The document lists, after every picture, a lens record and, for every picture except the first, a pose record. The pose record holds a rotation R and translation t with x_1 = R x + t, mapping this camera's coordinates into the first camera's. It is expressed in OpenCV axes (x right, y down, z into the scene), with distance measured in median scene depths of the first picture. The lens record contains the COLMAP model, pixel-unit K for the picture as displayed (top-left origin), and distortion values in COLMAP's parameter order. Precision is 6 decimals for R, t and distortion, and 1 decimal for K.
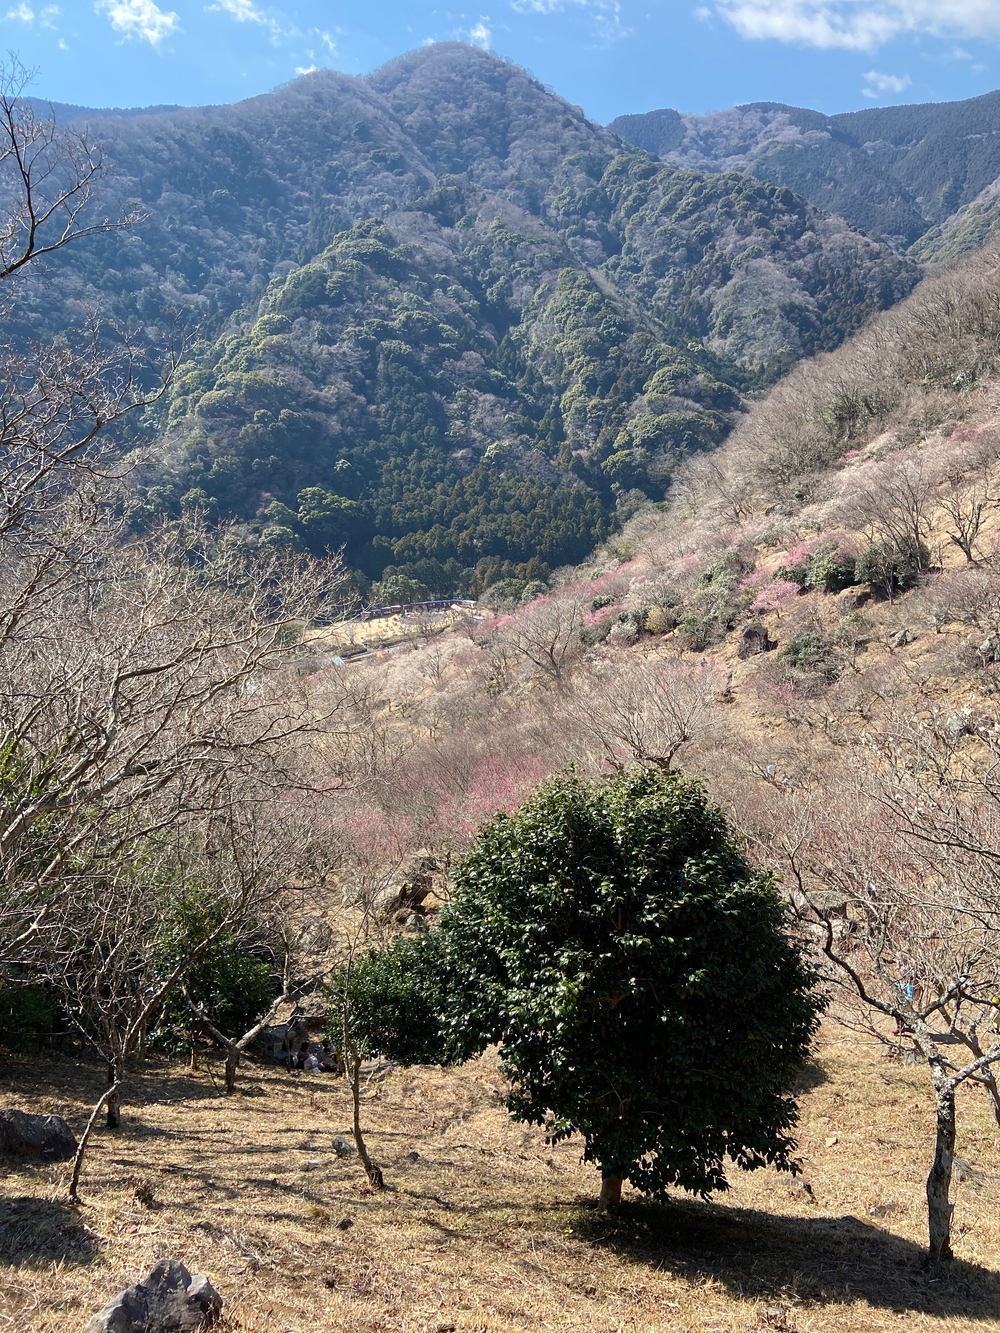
lens RADIAL K [[997.4, 0, 497.3], [0, 997.4, 669.3], [0, 0, 1]] dist [0.133036, -0.170561]
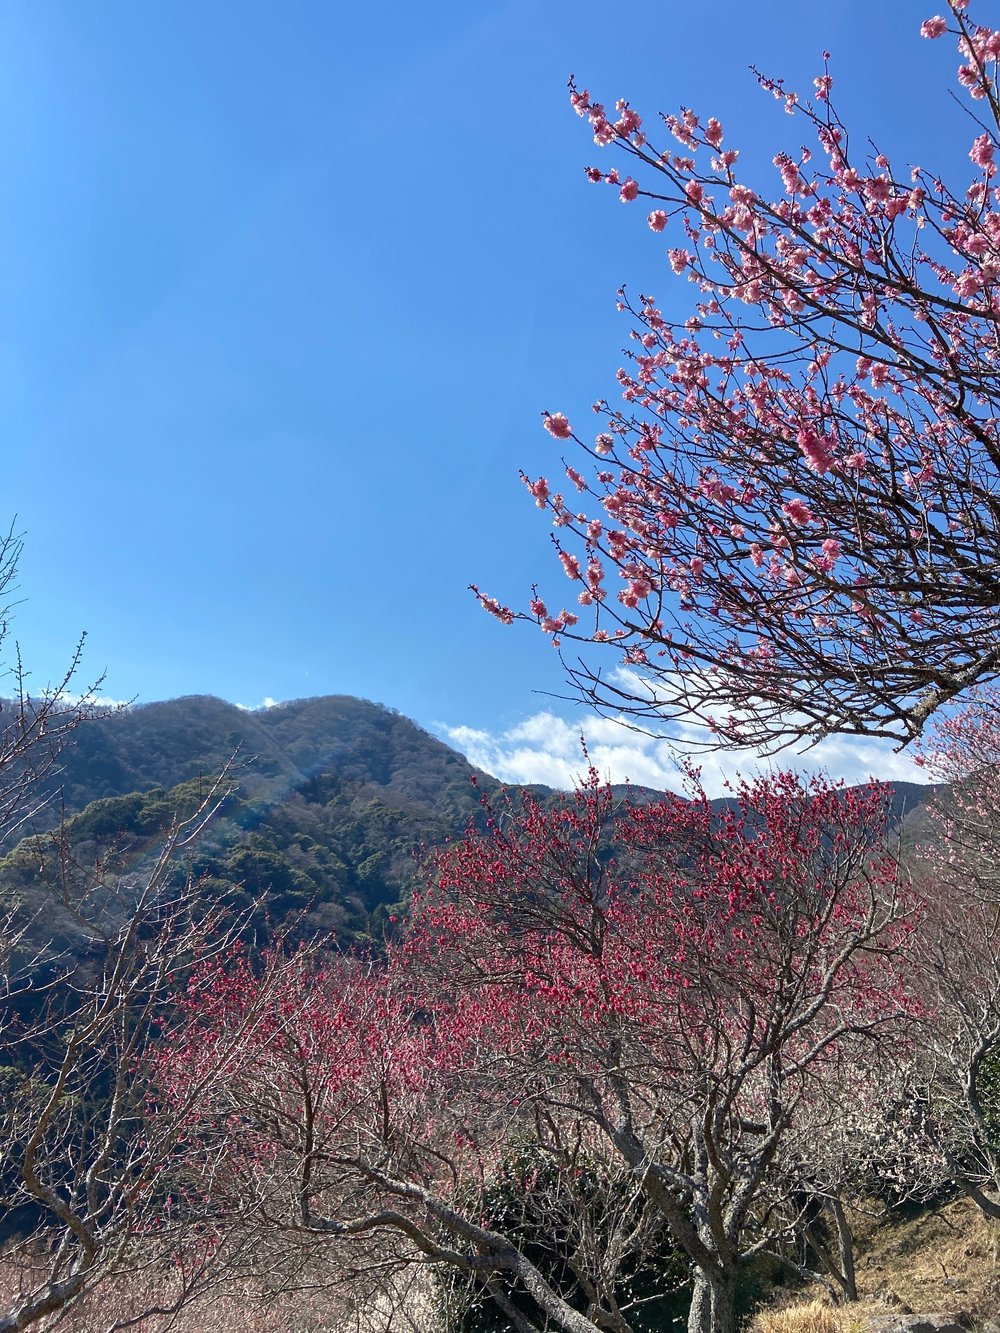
lens RADIAL K [[997.4, 0, 497.3], [0, 997.4, 669.3], [0, 0, 1]] dist [0.133036, -0.170561]
pose [[0.990940, 0.078533, 0.108947, -0.000054], [0.004879, 0.789624, -0.613572, -0.006558], [-0.134213, 0.608545, 0.782087, 0.214210]]
